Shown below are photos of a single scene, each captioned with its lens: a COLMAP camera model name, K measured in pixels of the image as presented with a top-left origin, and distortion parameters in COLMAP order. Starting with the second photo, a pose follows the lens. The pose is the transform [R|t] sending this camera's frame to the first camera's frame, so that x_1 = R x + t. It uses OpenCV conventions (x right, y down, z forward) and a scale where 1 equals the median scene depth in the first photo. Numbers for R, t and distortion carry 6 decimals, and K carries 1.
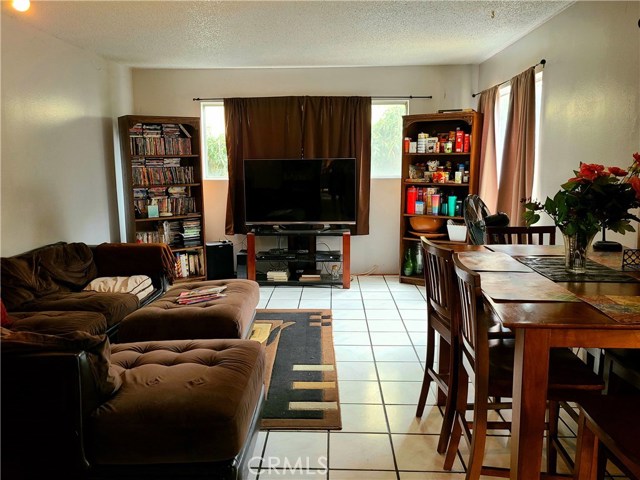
lens RADIAL K [[503.5, 0, 311.2], [0, 503.5, 241.6], [0, 0, 1]] dist [0.037544, -0.007104]
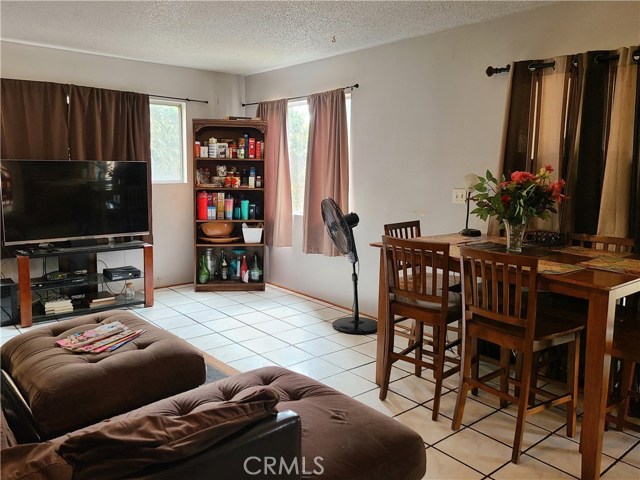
lens RADIAL K [[503.5, 0, 311.2], [0, 503.5, 241.6], [0, 0, 1]] dist [0.037544, -0.007104]
pose [[0.750902, -0.085205, 0.654894, -0.300524], [0.091330, 0.995512, 0.024802, -0.018470], [-0.654068, 0.041187, 0.755314, 0.129370]]
